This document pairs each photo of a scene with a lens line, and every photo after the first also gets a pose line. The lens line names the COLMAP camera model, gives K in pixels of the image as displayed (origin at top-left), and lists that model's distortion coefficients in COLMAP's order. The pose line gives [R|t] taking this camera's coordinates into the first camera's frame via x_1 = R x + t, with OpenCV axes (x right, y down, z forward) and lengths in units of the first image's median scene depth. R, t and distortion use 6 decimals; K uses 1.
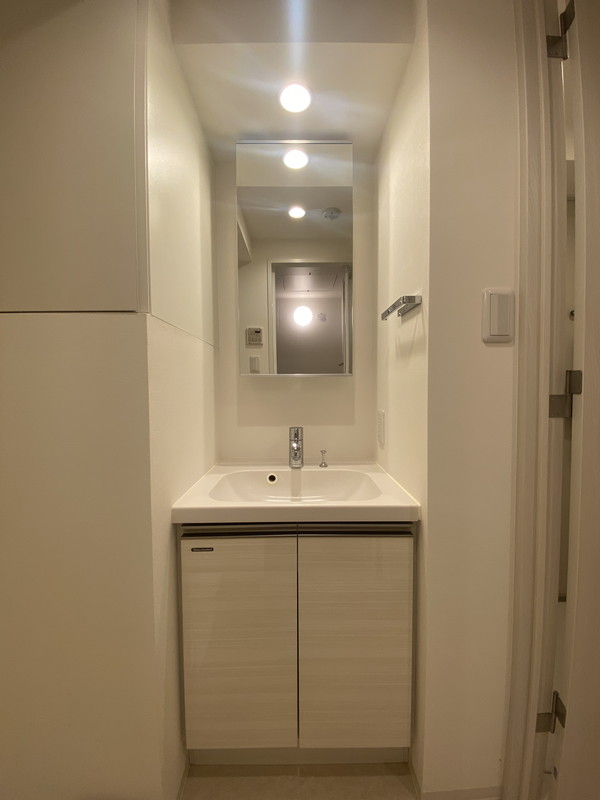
lens RADIAL K [[324.4, 0, 299.7], [0, 324.4, 402.7], [0, 0, 1]] dist [-0.008826, -0.002172]
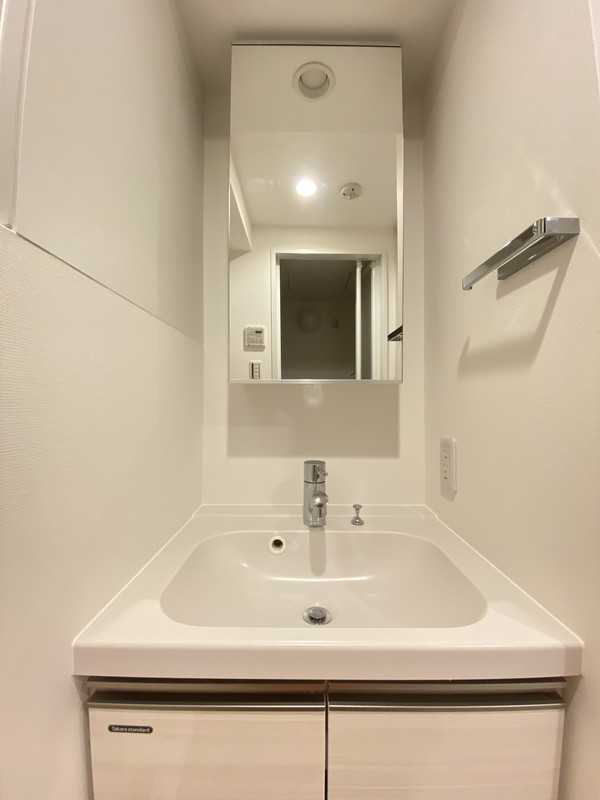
lens RADIAL K [[324.4, 0, 303.4], [0, 324.4, 398.9], [0, 0, 1]] dist [-0.008826, -0.002172]
pose [[0.999932, 0.009865, 0.006248, -0.028687], [-0.009580, 0.998978, -0.044177, -0.012777], [-0.006677, 0.044115, 0.999004, 0.284071]]
